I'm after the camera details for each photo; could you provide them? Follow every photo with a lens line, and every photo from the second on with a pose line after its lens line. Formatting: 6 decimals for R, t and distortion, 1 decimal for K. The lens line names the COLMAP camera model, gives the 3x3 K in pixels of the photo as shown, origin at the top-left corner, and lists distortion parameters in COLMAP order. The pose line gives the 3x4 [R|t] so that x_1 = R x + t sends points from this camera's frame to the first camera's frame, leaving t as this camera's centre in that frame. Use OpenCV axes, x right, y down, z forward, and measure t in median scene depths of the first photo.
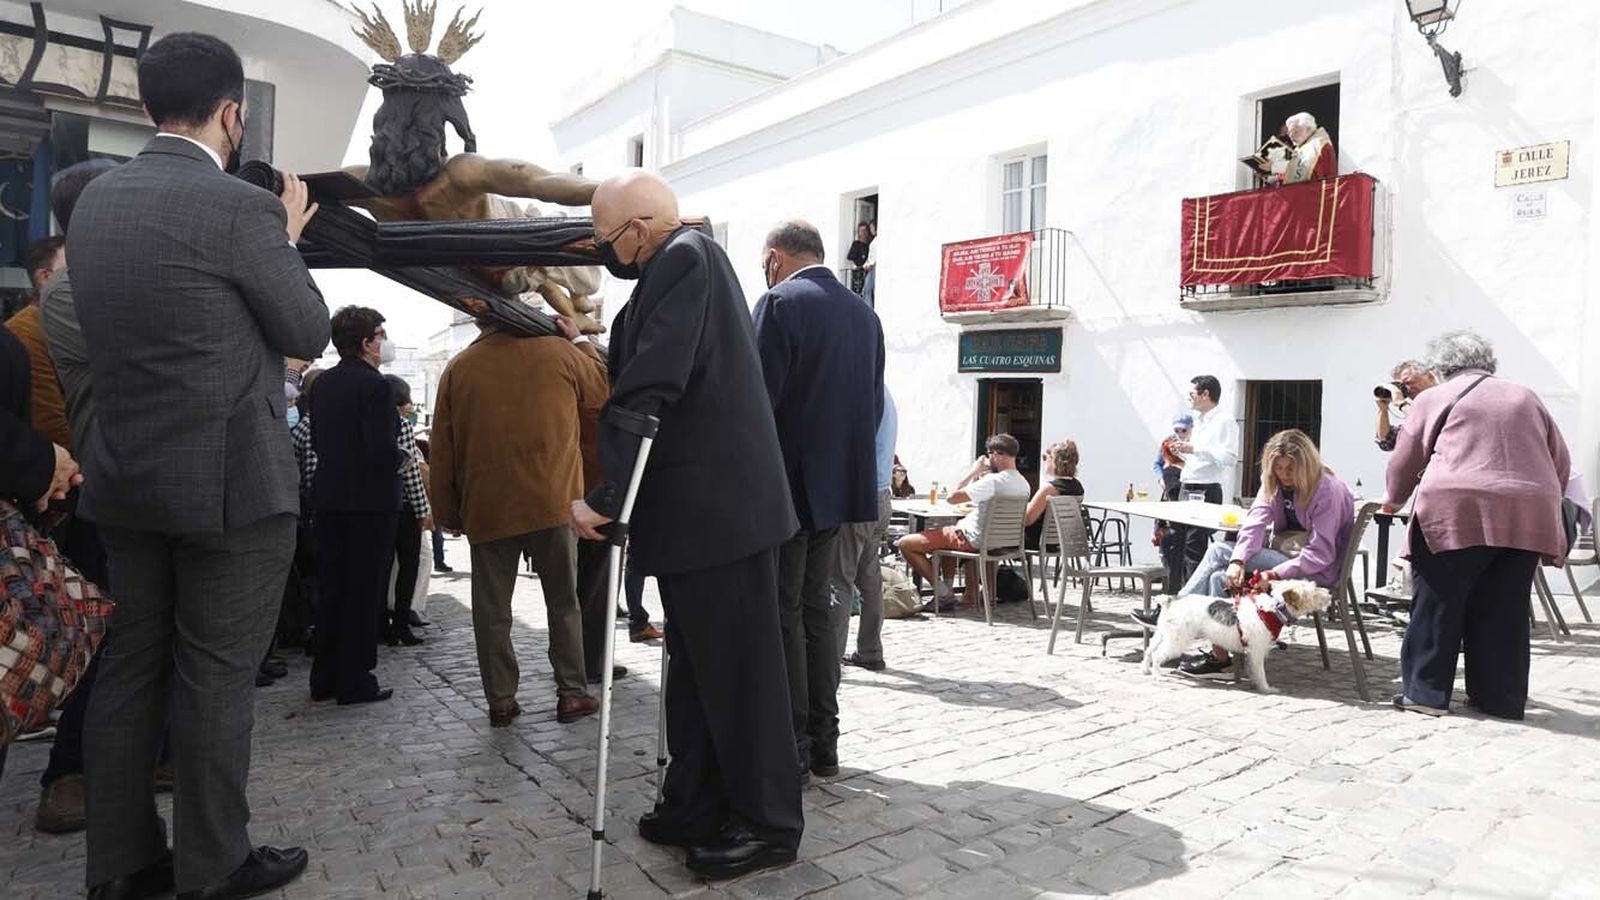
lens RADIAL K [[1034.2, 0, 808.3], [0, 1034.2, 453.1], [0, 0, 1]] dist [-0.047649, 0.020576]
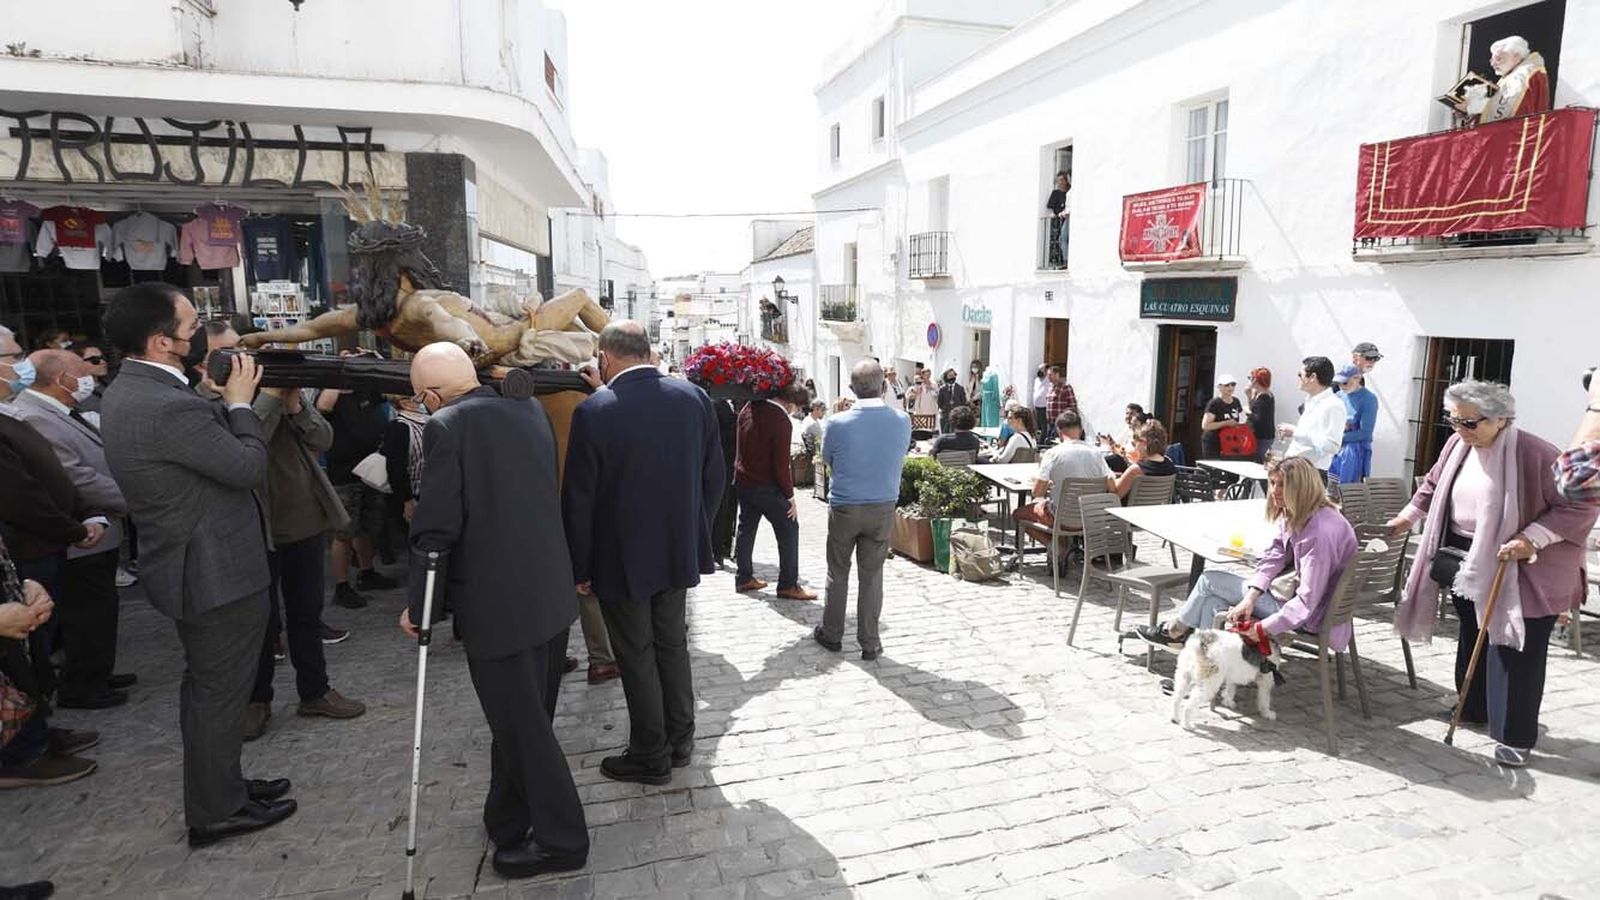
lens RADIAL K [[884.3, 0, 797.2], [0, 884.3, 441.5], [0, 0, 1]] dist [-0.008804, 0.001881]
pose [[0.938612, 0.027901, -0.343844, 0.155202], [0.011834, 0.993533, 0.112924, -0.069901], [0.344771, -0.110061, 0.932212, 0.031449]]
